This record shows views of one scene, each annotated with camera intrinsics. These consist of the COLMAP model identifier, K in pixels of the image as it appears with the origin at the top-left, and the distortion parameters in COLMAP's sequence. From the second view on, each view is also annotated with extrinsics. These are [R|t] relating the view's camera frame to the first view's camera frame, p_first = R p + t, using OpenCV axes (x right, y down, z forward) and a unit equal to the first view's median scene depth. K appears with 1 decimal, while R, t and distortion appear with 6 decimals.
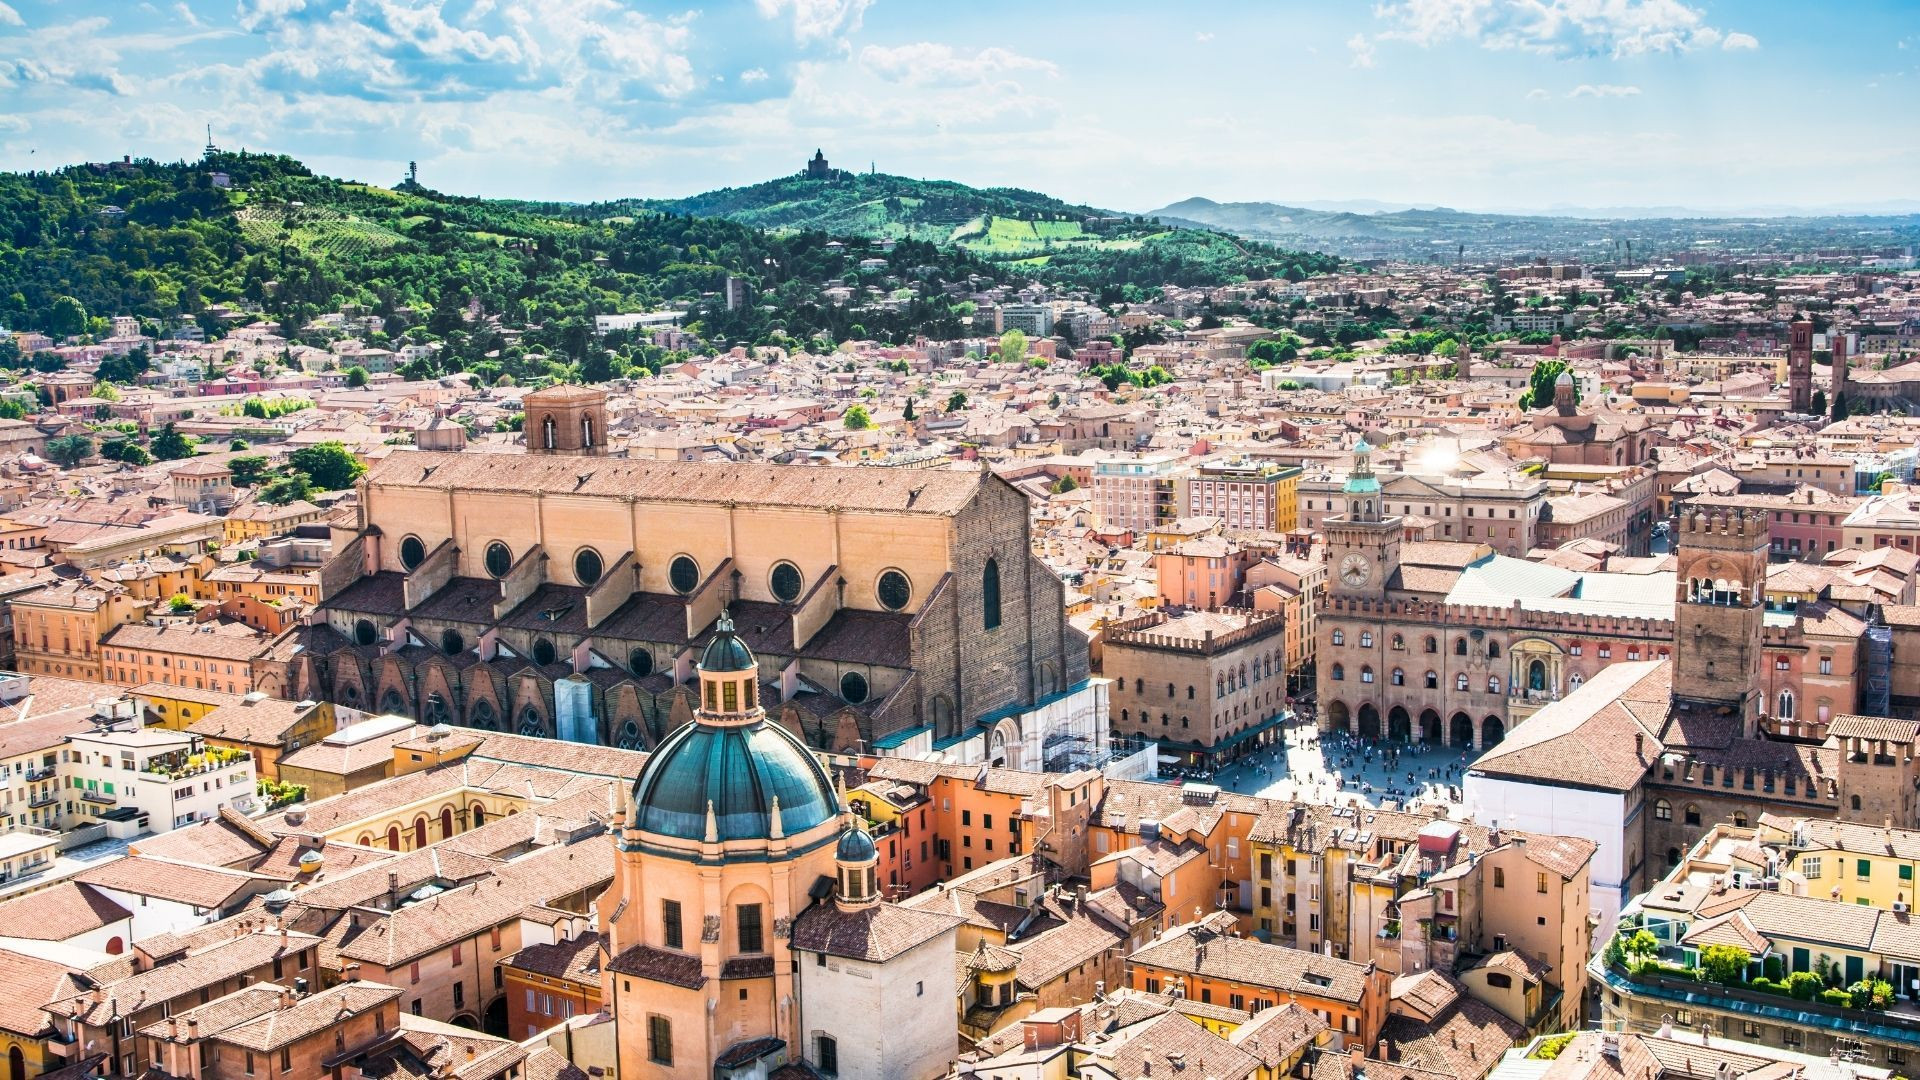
lens RADIAL K [[2018.8, 0, 960.7], [0, 2018.8, 538.7], [0, 0, 1]] dist [0.011339, 0.000000]
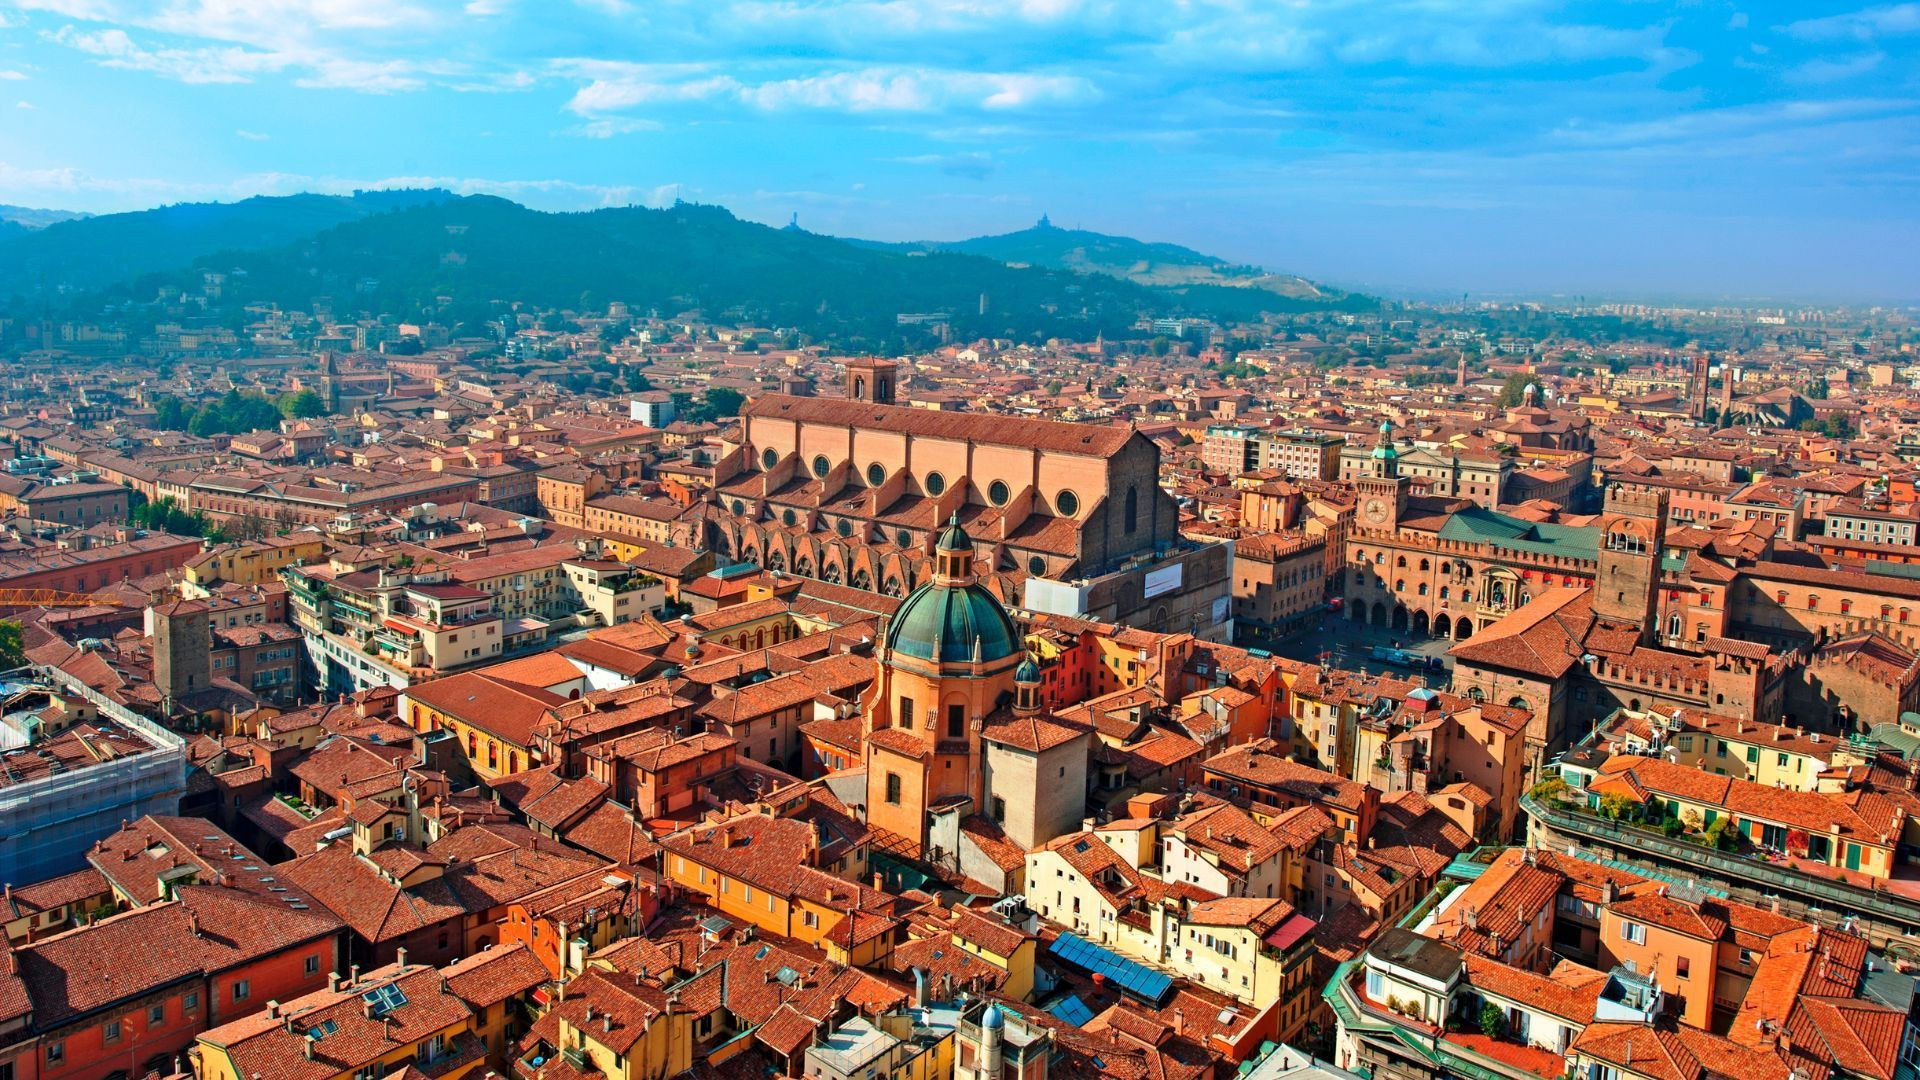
lens RADIAL K [[1457.5, 0, 958.6], [0, 1457.5, 543.3], [0, 0, 1]] dist [-0.012892, -0.011710]
pose [[0.994828, 0.060330, -0.081712, -0.025247], [-0.056744, 0.997350, 0.045521, 0.010762], [0.084242, -0.040648, 0.995616, -0.107523]]
